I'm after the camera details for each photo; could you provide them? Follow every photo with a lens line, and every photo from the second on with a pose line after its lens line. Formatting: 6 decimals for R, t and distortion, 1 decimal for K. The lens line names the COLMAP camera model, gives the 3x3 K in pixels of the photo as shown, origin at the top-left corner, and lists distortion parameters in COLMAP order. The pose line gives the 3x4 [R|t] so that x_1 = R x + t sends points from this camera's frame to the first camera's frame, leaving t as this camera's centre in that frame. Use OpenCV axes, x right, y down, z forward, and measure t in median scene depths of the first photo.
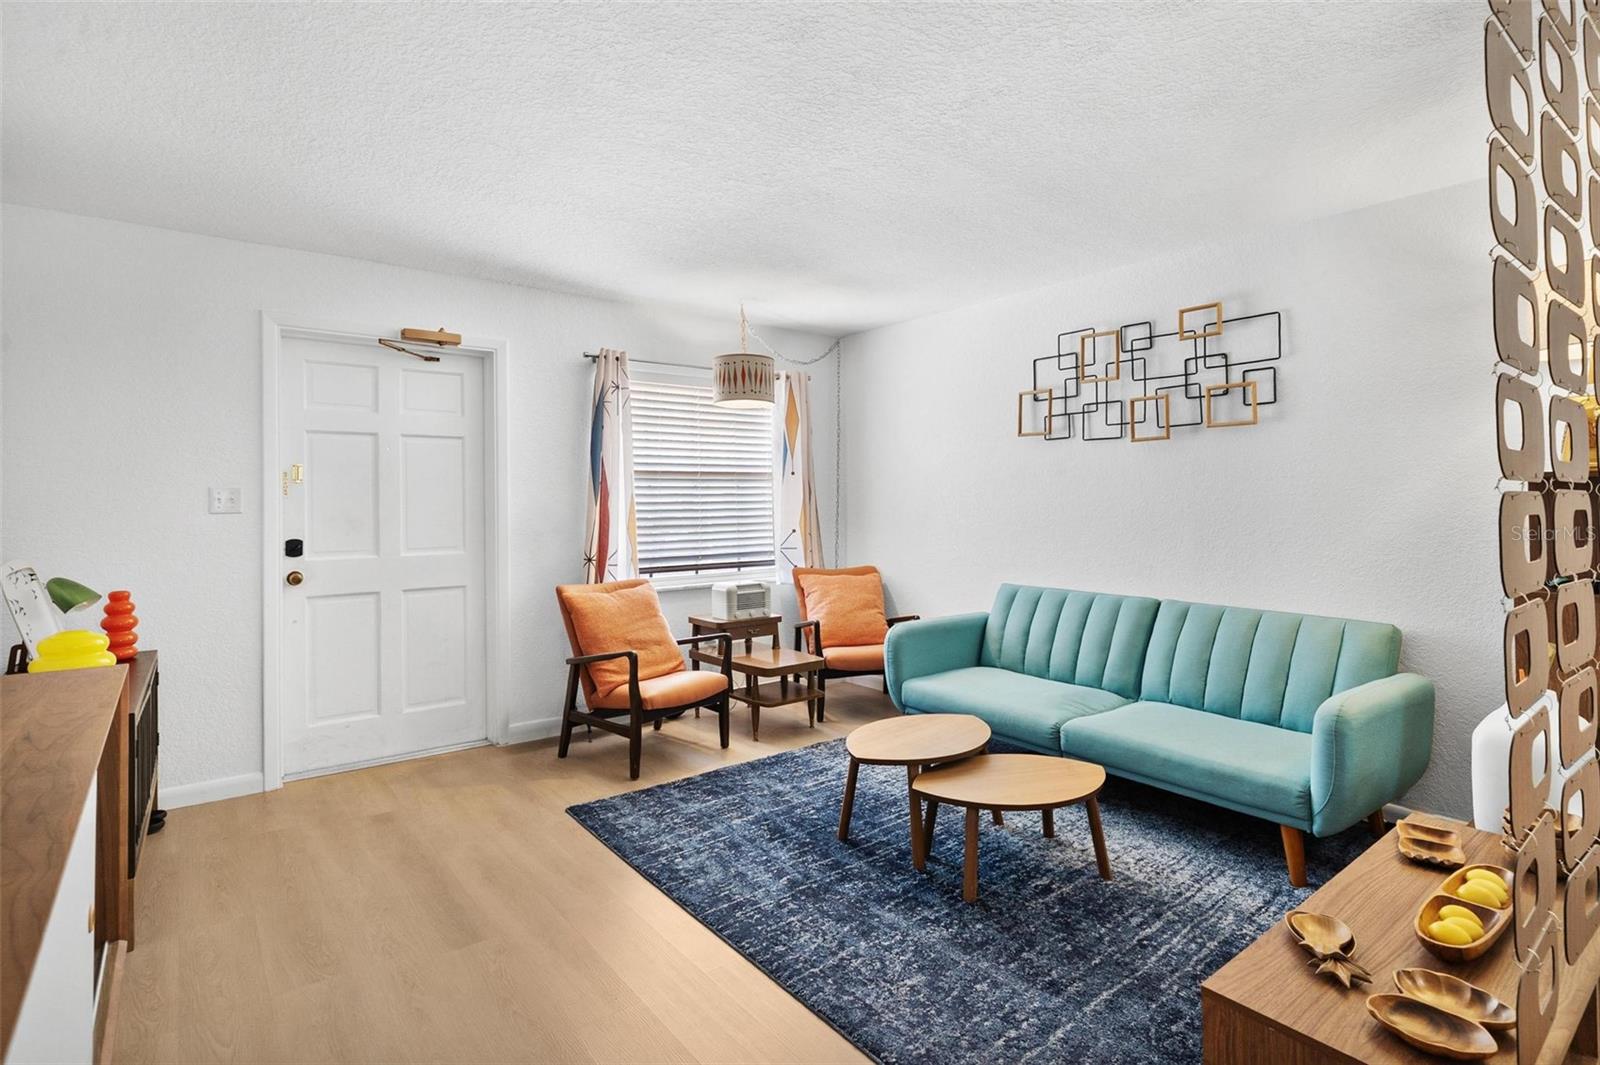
lens RADIAL K [[775.9, 0, 796.8], [0, 775.9, 495.5], [0, 0, 1]] dist [0.000709, 0.000294]
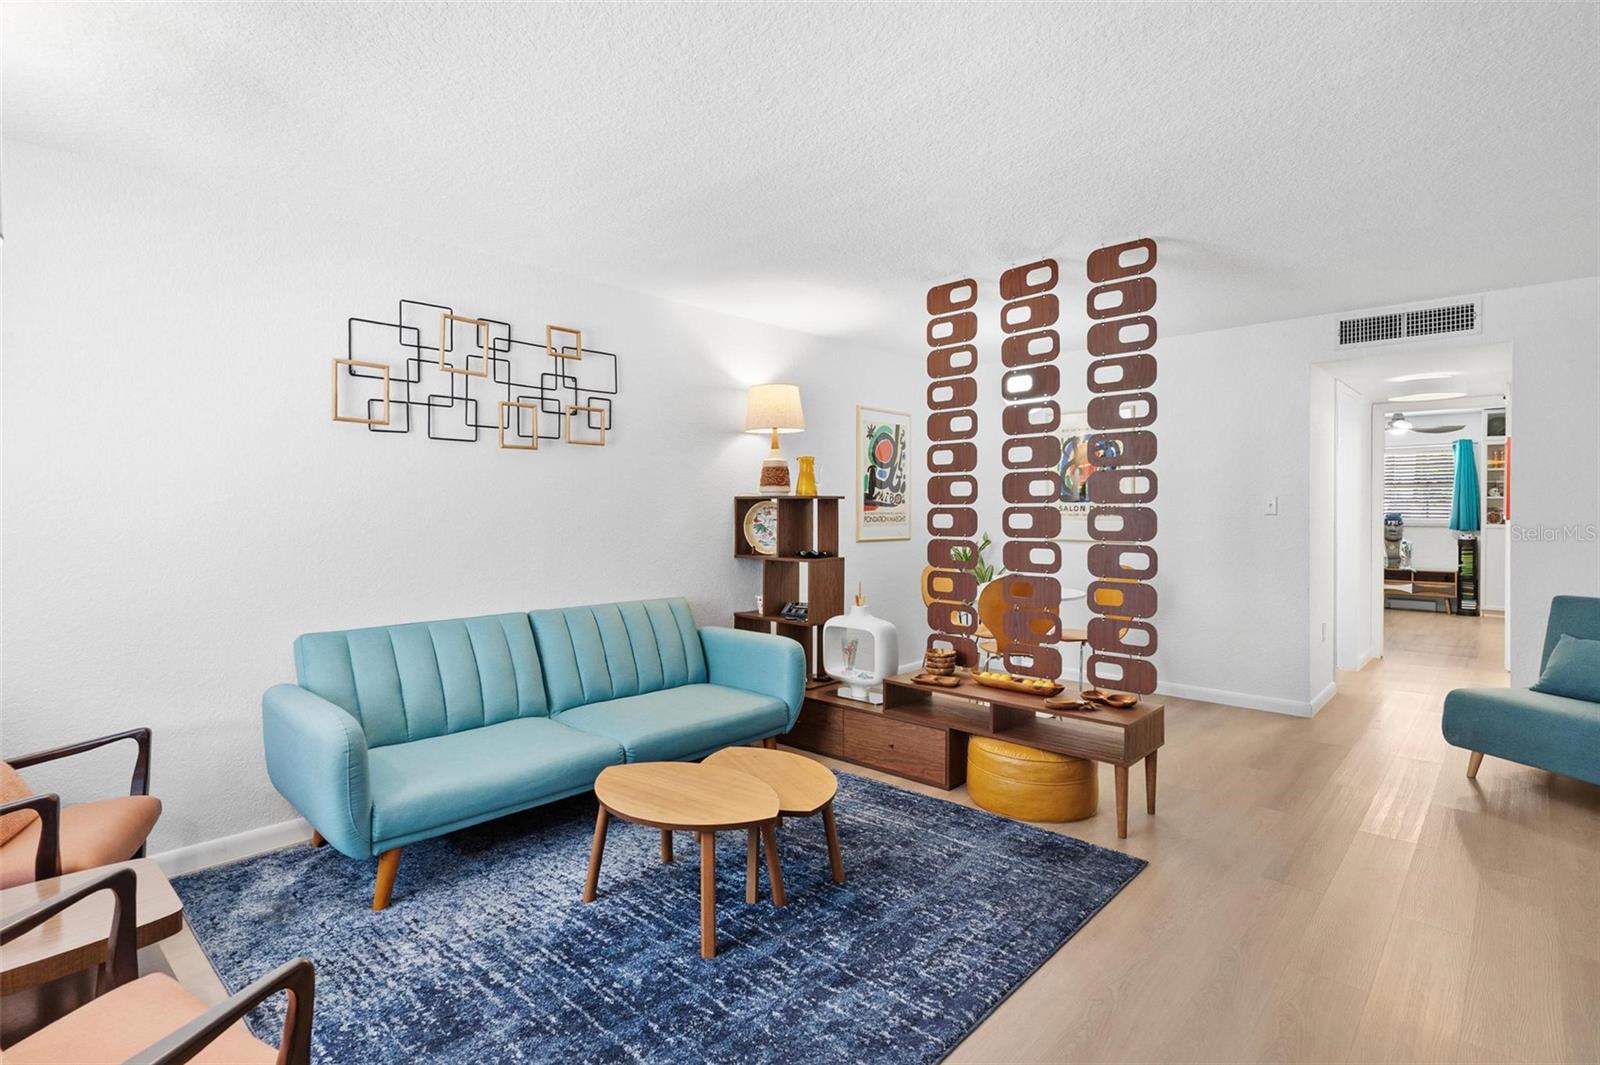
lens RADIAL K [[775.9, 0, 799.7], [0, 775.9, 510.4], [0, 0, 1]] dist [0.000709, 0.000294]
pose [[-0.148023, 0.000554, 0.988984, -0.574536], [-0.005035, 0.999986, -0.001313, 0.005263], [-0.988971, -0.005174, -0.148019, 0.835142]]
